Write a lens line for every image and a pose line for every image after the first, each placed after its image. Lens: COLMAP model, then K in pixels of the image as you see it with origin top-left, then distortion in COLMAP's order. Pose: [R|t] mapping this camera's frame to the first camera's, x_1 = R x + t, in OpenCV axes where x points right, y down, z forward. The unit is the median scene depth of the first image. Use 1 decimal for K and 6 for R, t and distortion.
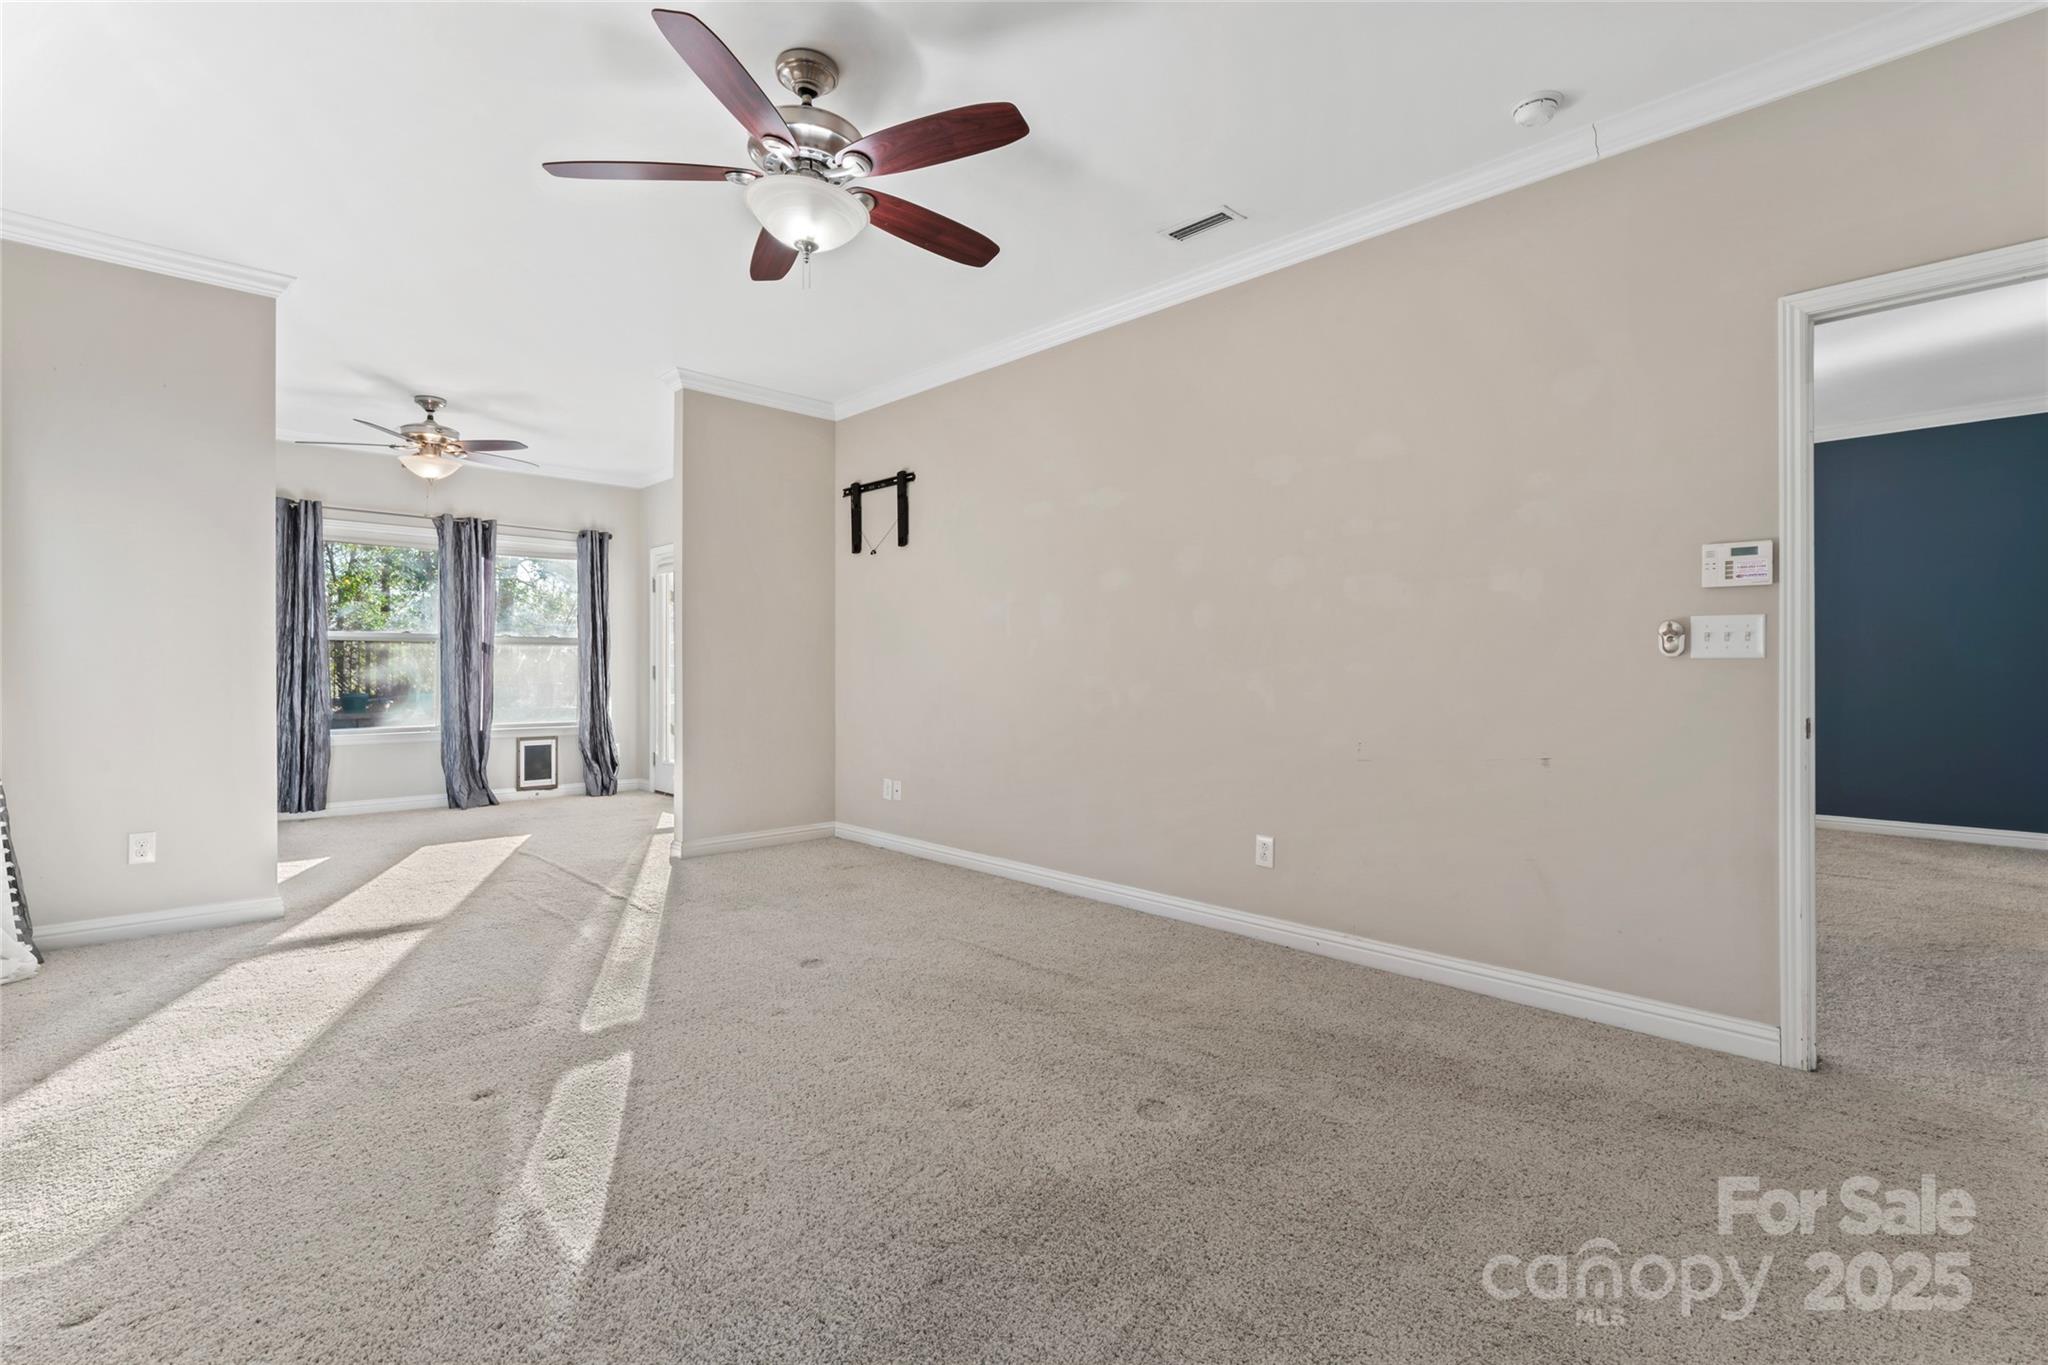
lens RADIAL K [[921.1, 0, 1012.2], [0, 921.1, 672.5], [0, 0, 1]] dist [-0.006530, 0.002086]
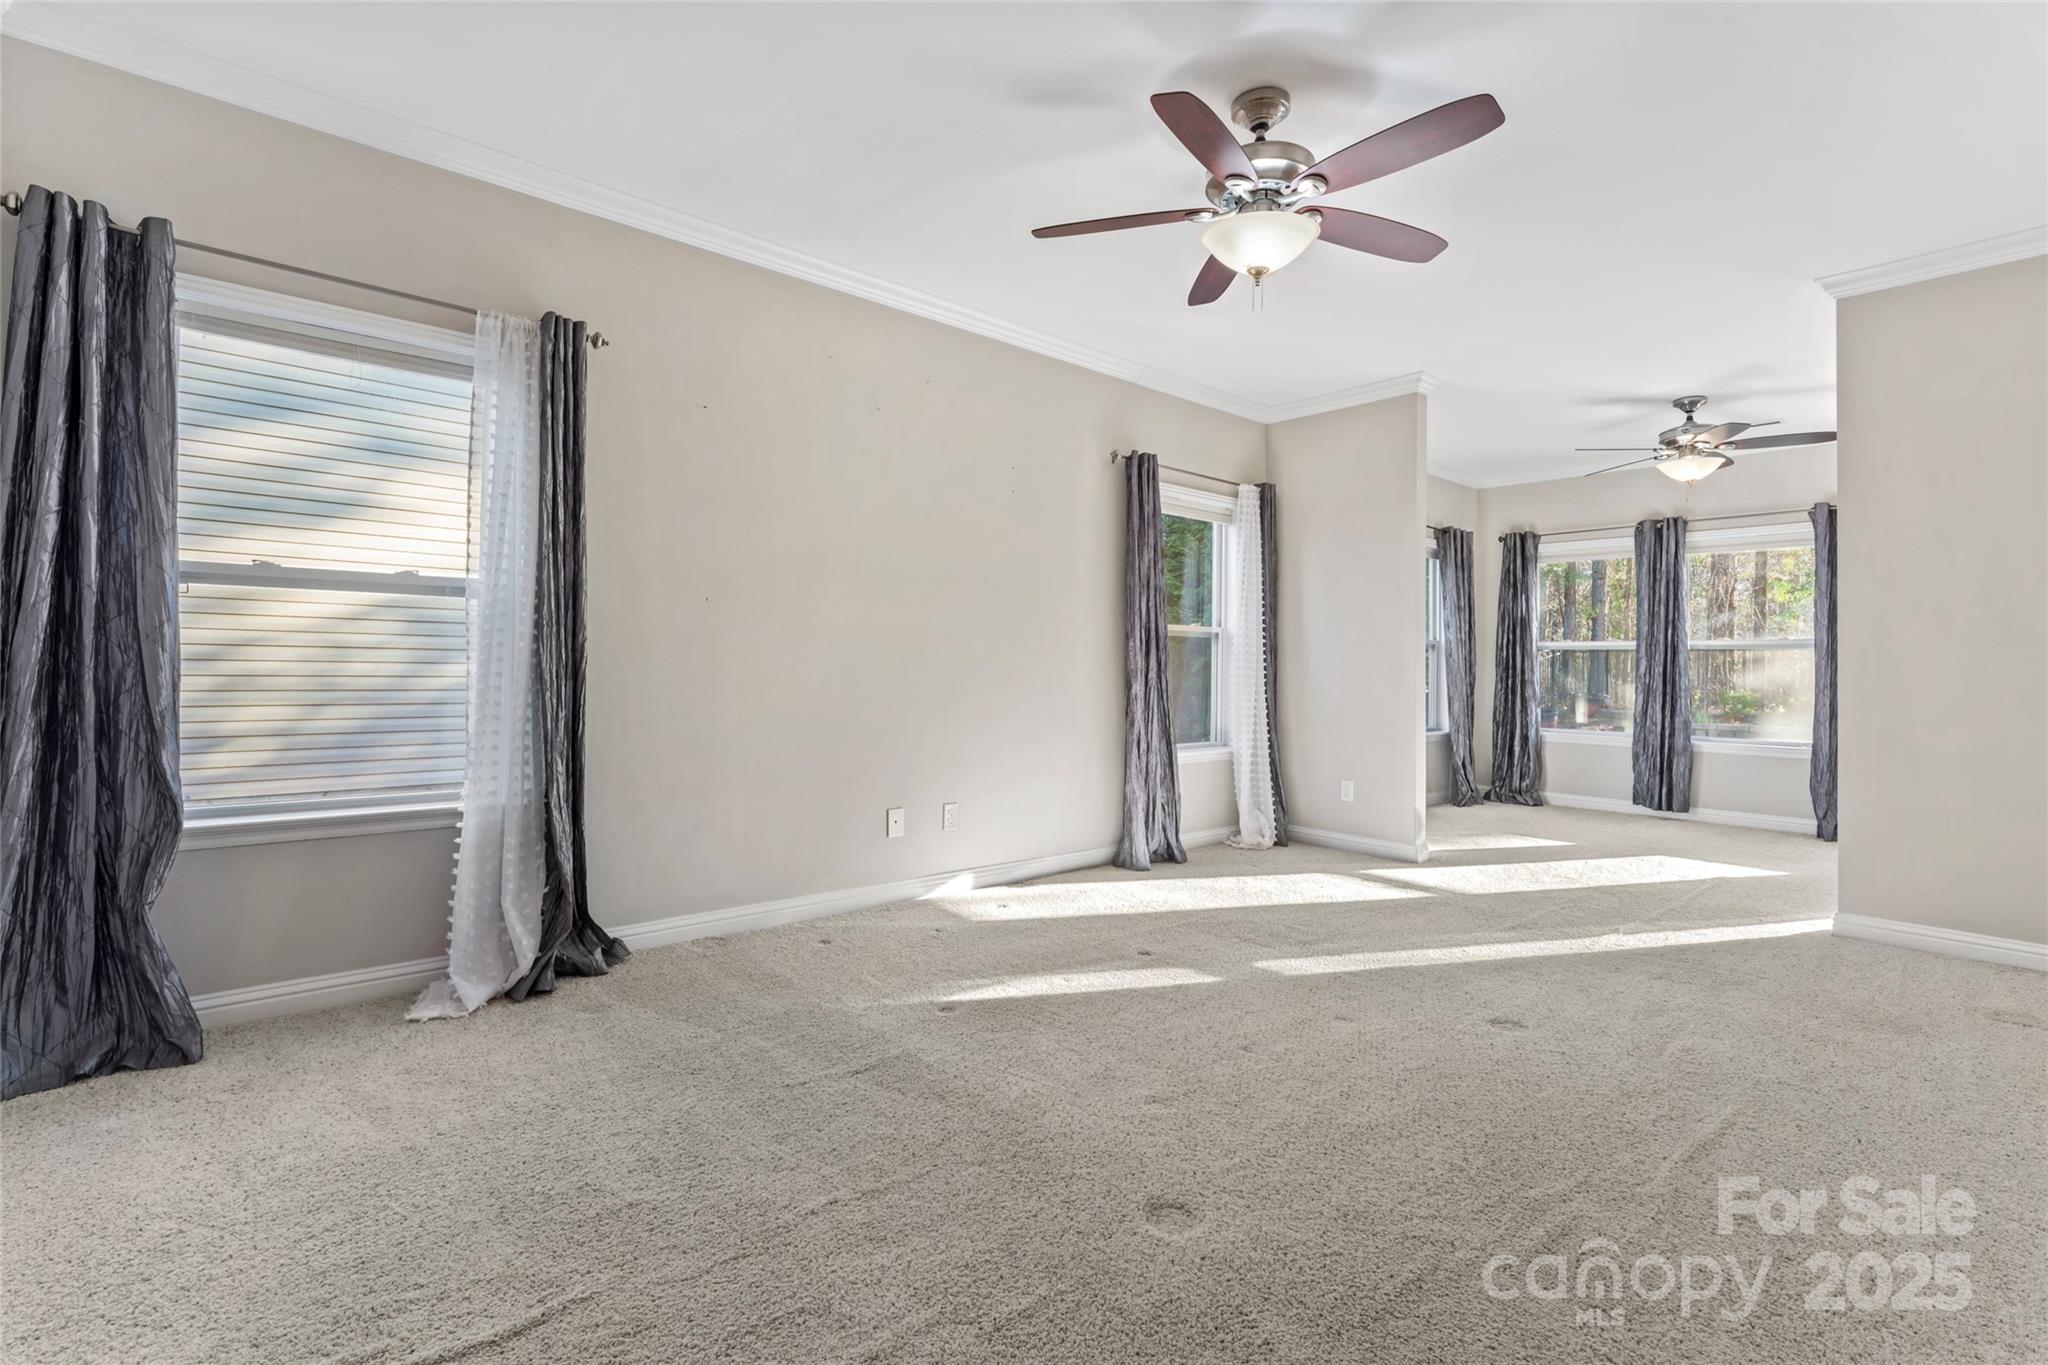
lens RADIAL K [[921.1, 0, 1027.1], [0, 921.1, 661.7], [0, 0, 1]] dist [-0.006530, 0.002086]
pose [[-0.037524, -0.007732, -0.999266, 0.293577], [-0.019177, 0.999791, -0.007016, 0.000798], [0.999112, 0.018900, -0.037665, 0.272328]]
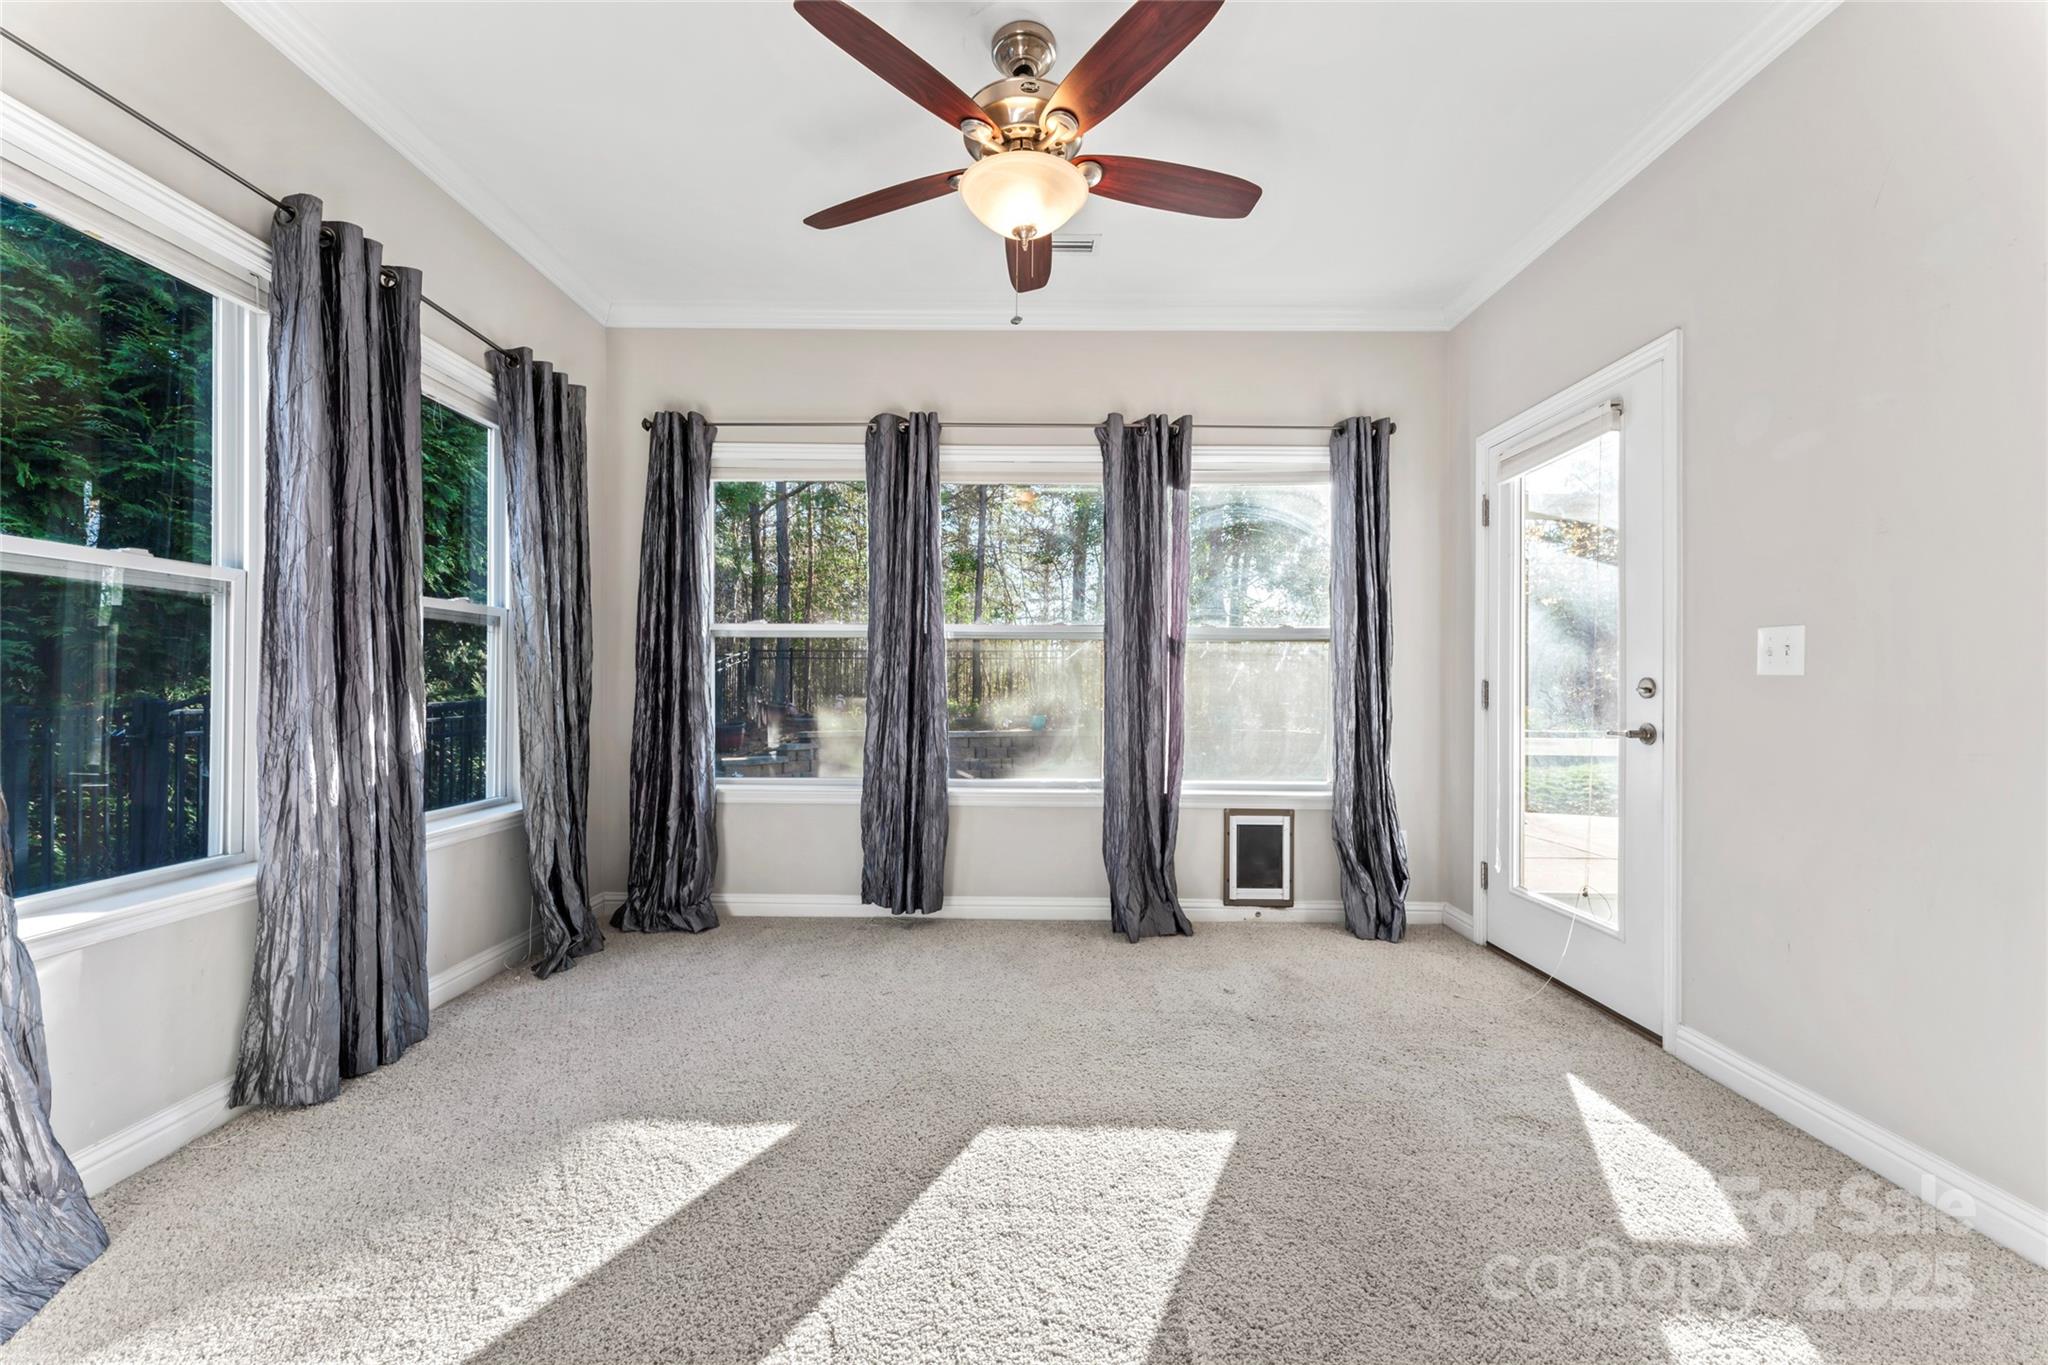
lens RADIAL K [[856.3, 0, 1020.8], [0, 856.3, 677.7], [0, 0, 1]] dist [0.000098, 0.000307]
pose [[0.721268, -0.005948, -0.692631, -0.285625], [-0.010337, 0.999759, -0.019351, 0.002961], [0.692579, 0.021117, 0.721033, 0.573747]]
